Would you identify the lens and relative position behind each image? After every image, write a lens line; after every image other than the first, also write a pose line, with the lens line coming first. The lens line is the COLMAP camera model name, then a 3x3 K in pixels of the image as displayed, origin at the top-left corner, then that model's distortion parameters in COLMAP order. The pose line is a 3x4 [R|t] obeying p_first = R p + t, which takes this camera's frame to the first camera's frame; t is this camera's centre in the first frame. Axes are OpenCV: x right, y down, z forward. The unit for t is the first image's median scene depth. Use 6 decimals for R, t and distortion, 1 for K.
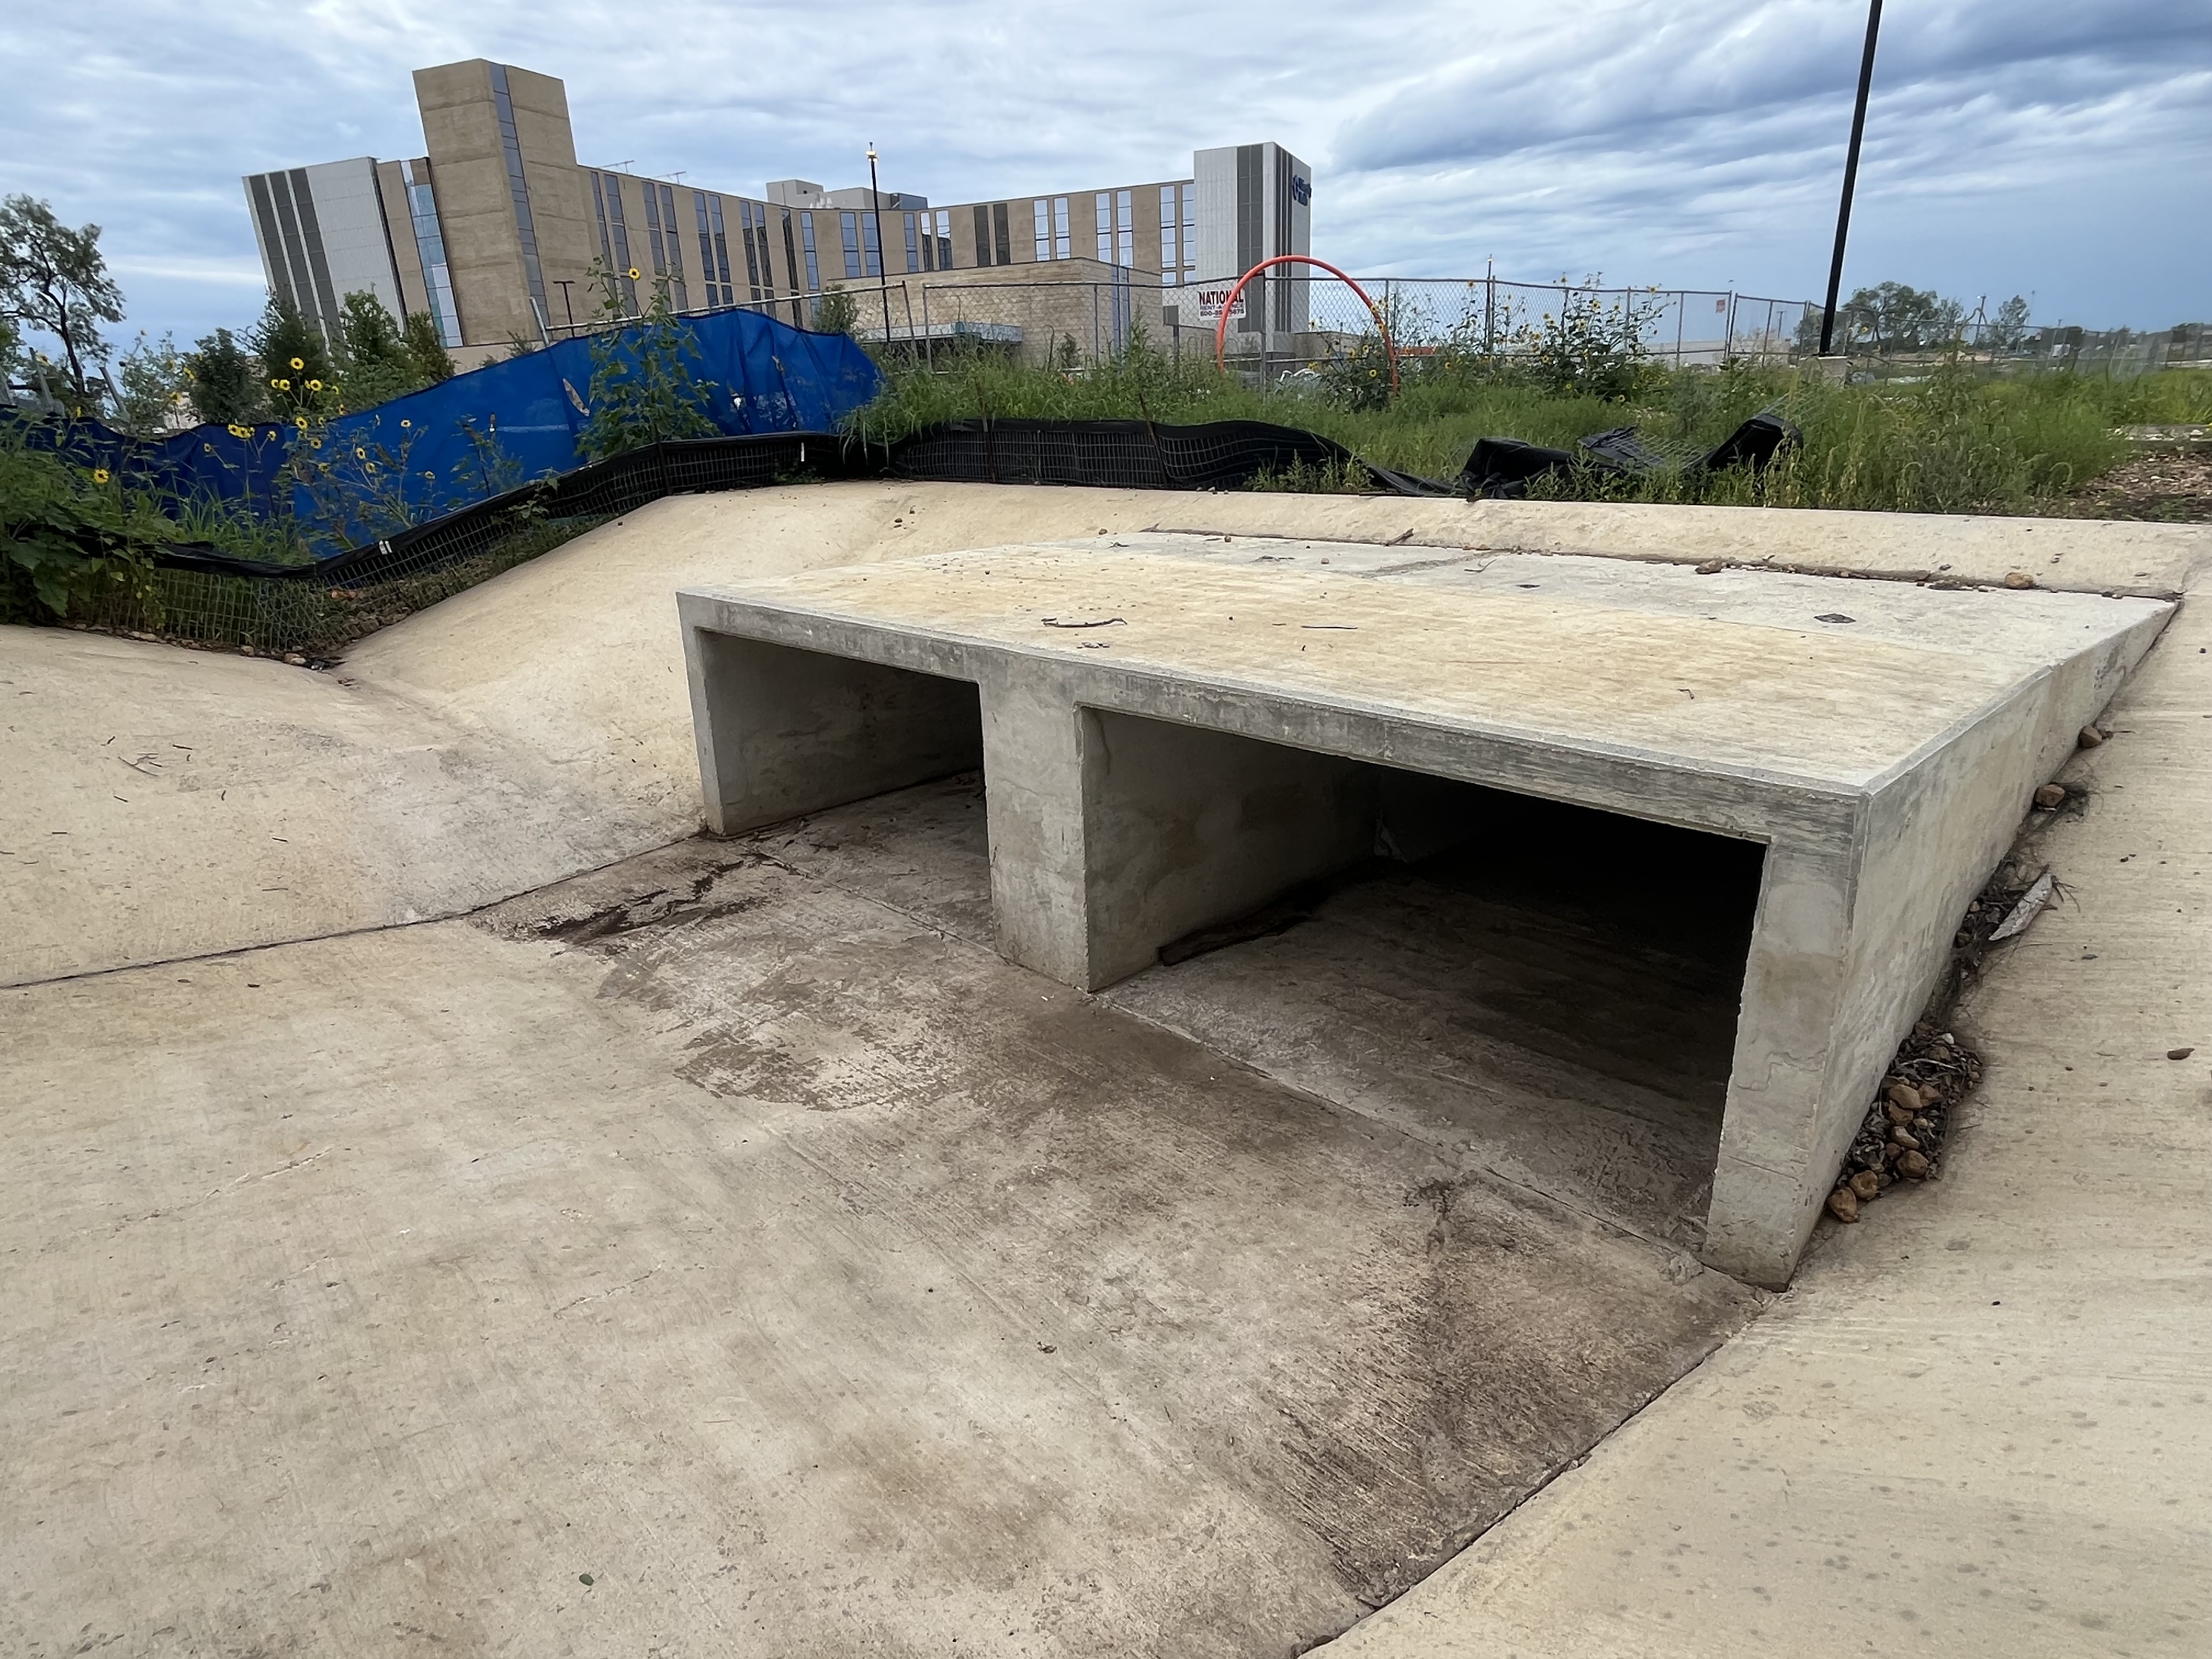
lens RADIAL K [[1213.5, 0, 1099.7], [0, 1213.5, 825.7], [0, 0, 1]] dist [-0.000438, -0.001618]
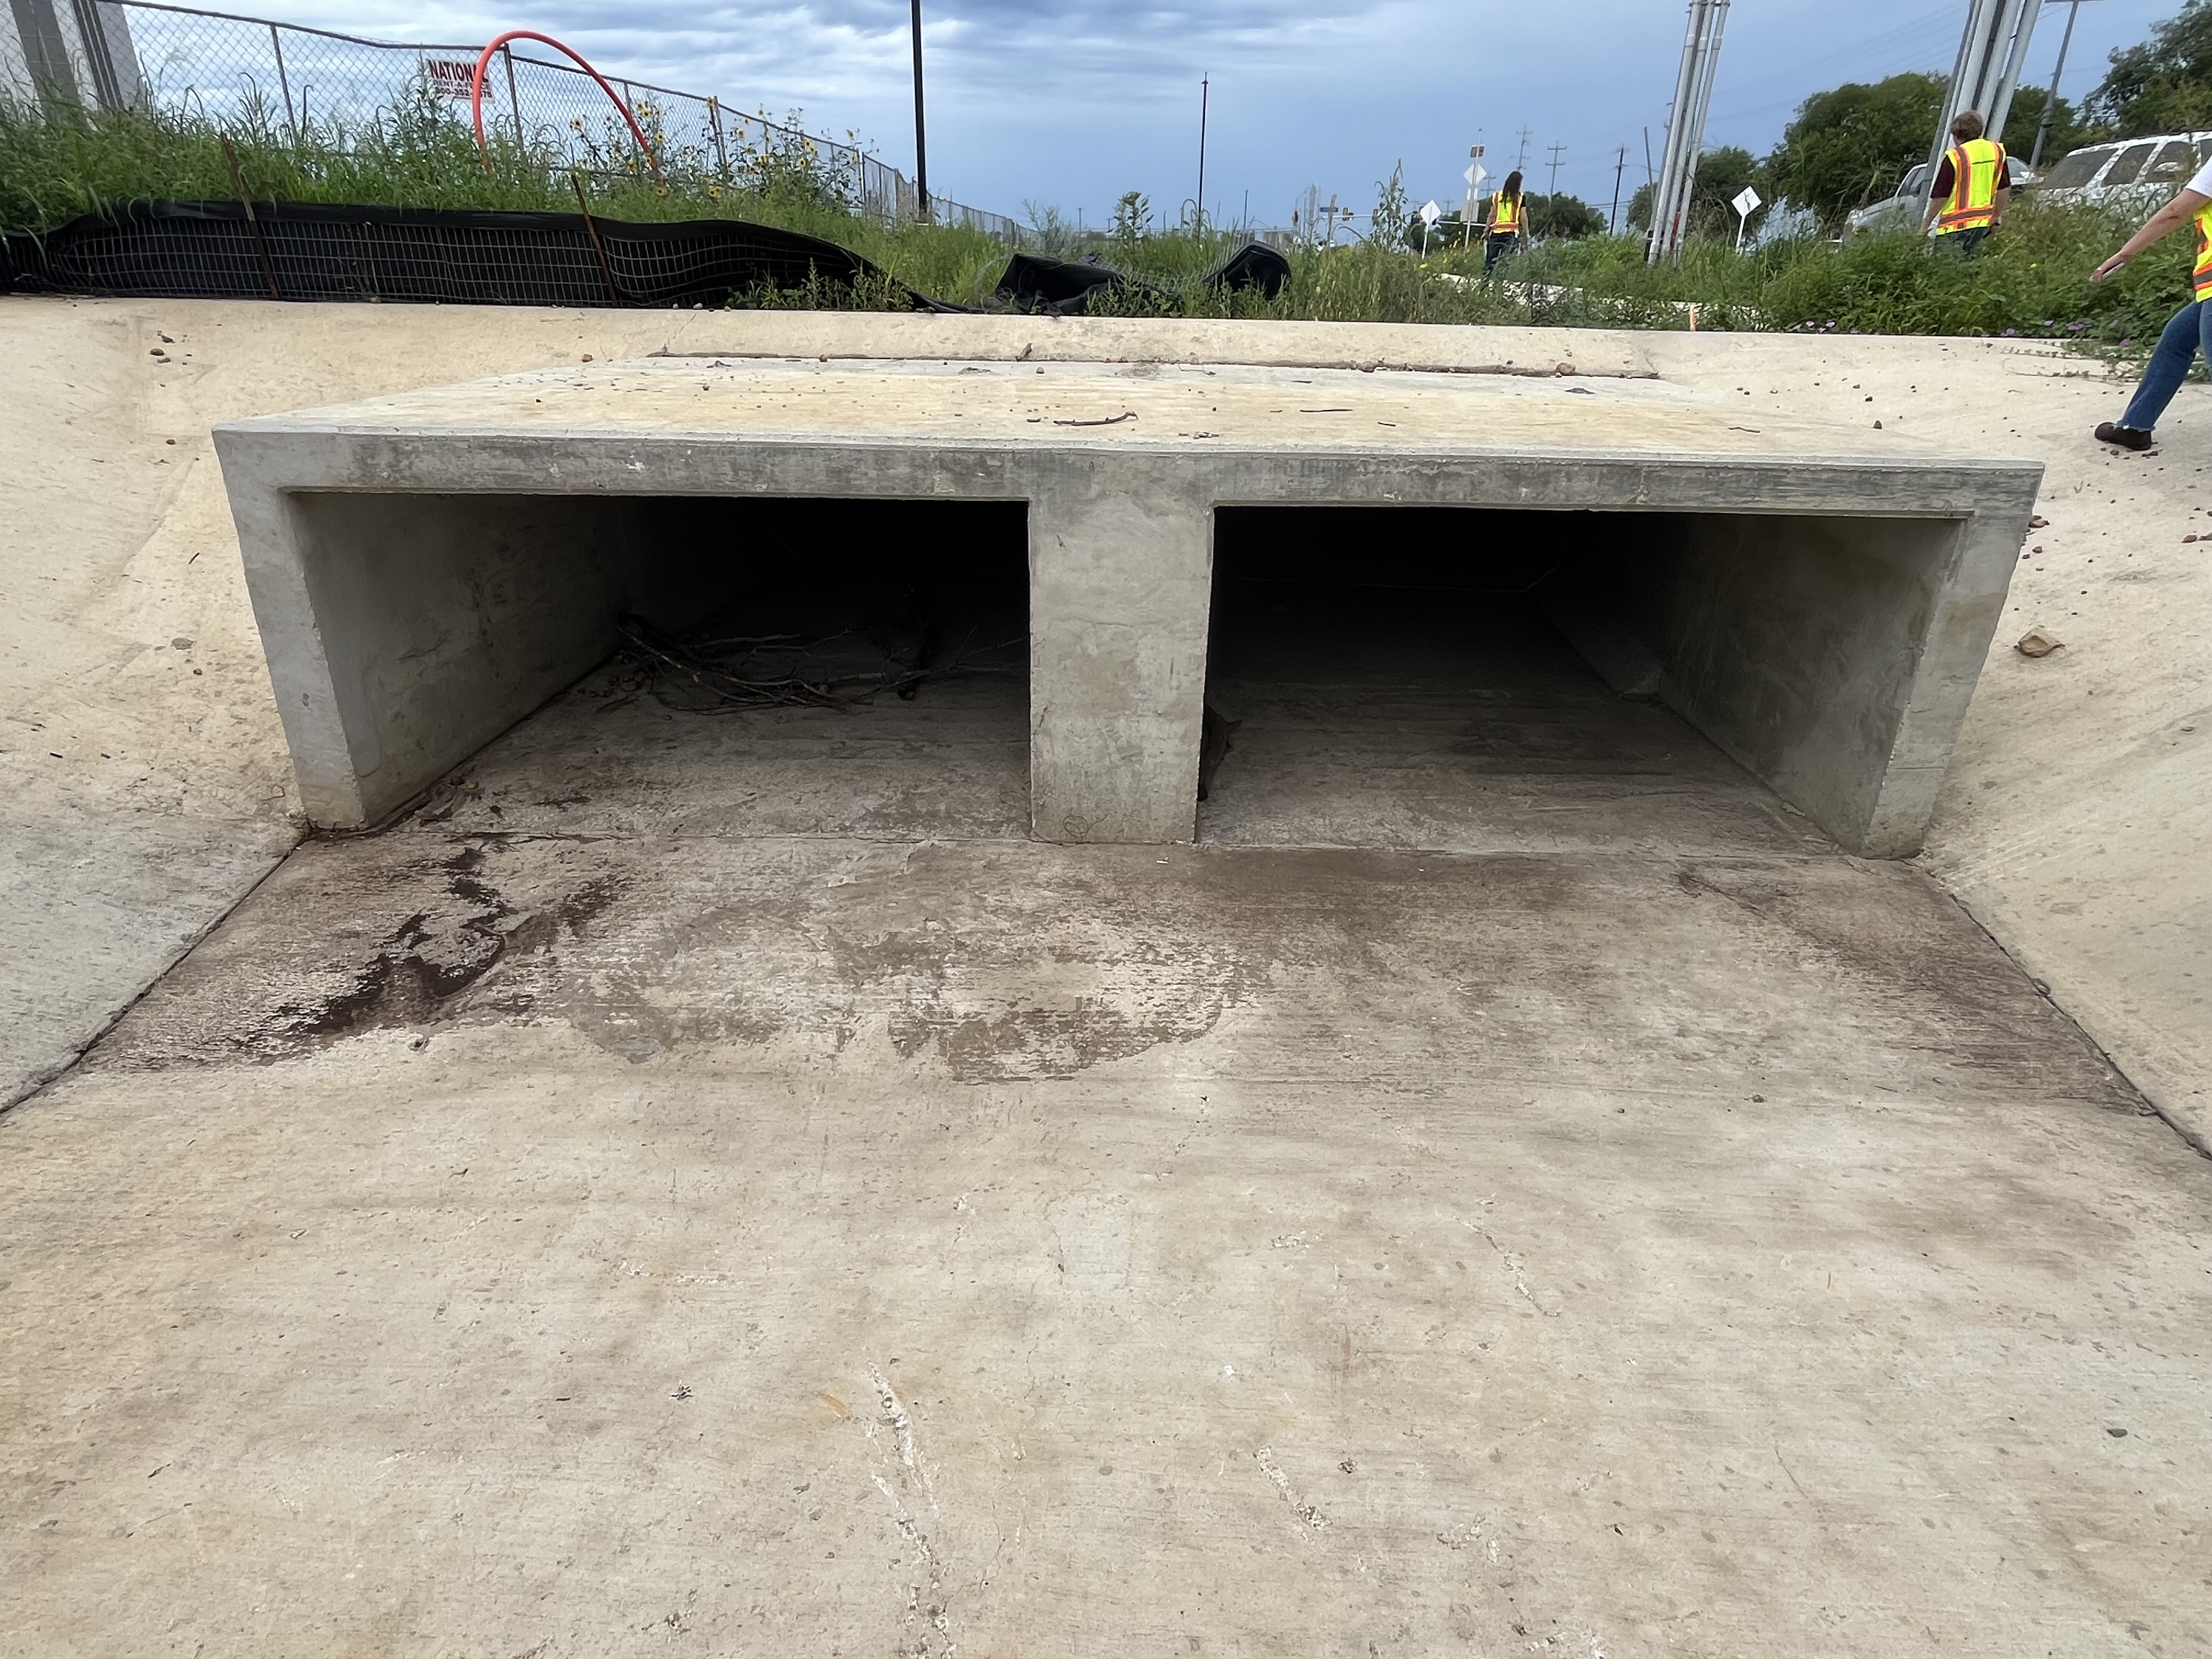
lens RADIAL K [[1213.5, 0, 1099.7], [0, 1213.5, 825.7], [0, 0, 1]] dist [-0.000438, -0.001618]
pose [[0.710891, -0.249622, 0.657513, -0.656237], [0.189873, 0.968297, 0.162323, -0.032928], [-0.677187, 0.009450, 0.735750, 0.401749]]
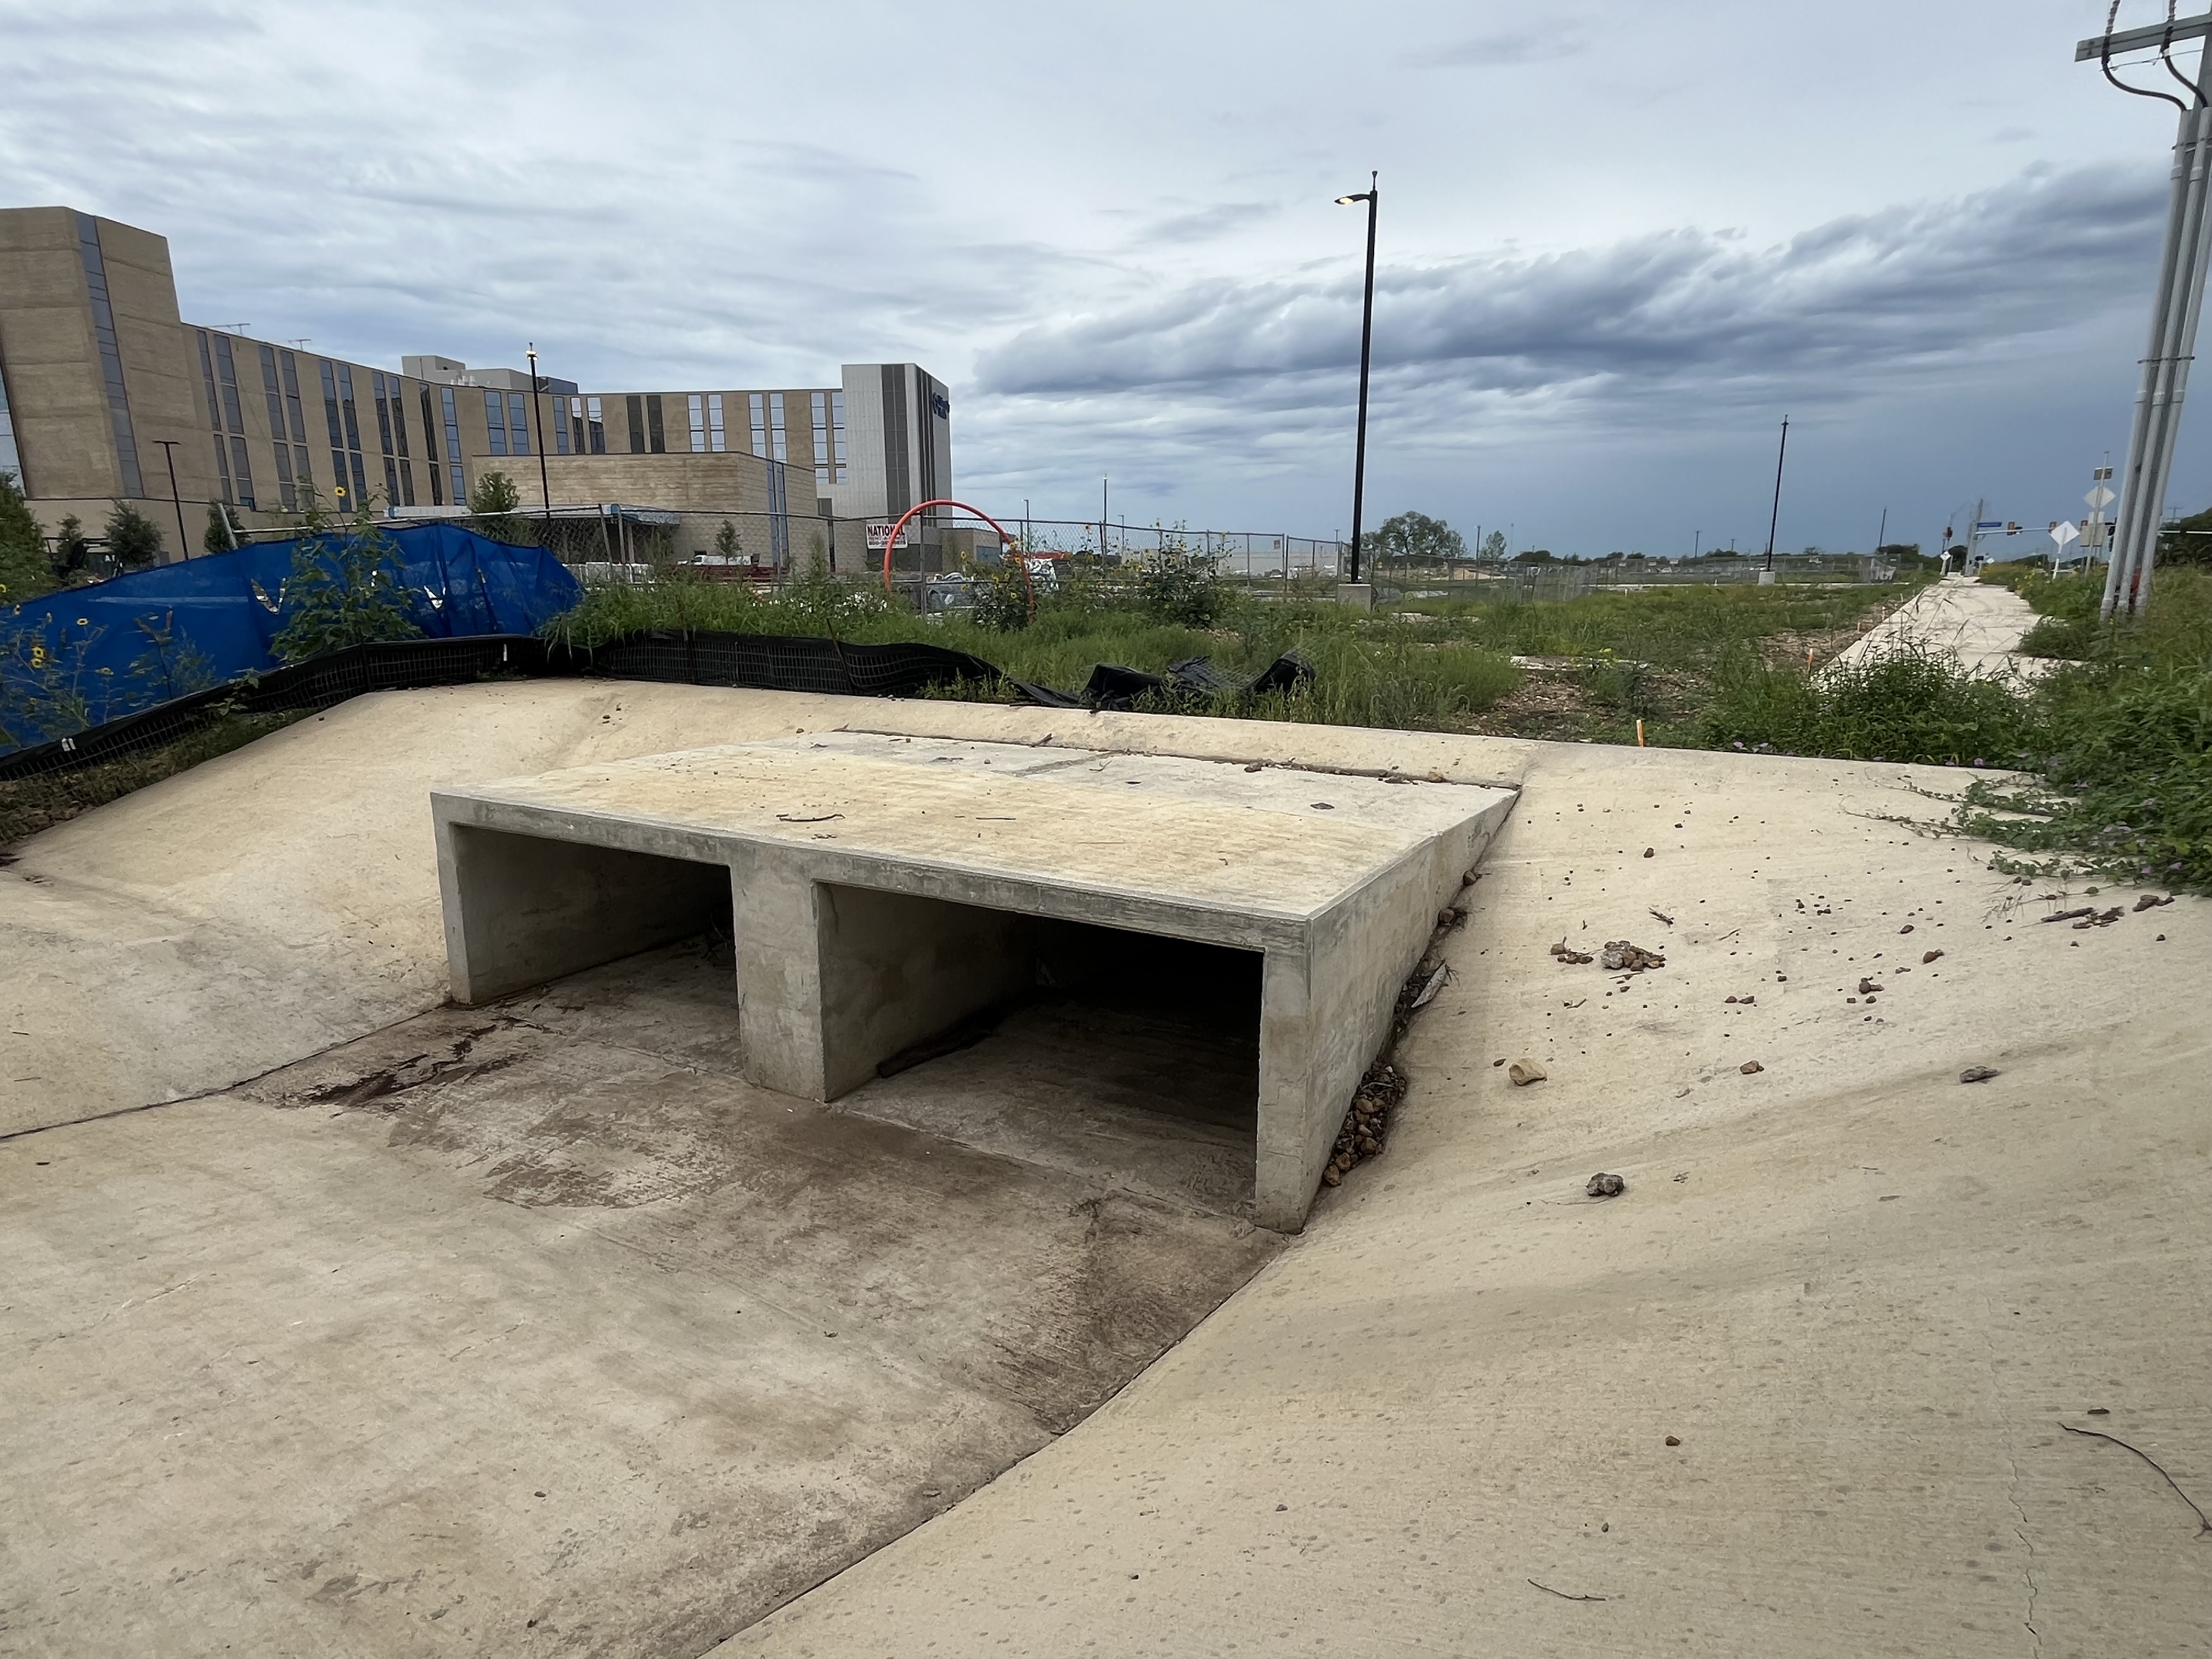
lens RADIAL K [[1158.1, 0, 1102.4], [0, 1158.1, 834.9], [0, 0, 1]] dist [-0.004559, -0.001209]
pose [[0.958985, -0.025394, 0.282317, -0.068070], [0.059897, 0.991643, -0.114263, 0.014255], [-0.277056, 0.126486, 0.952492, -0.293290]]
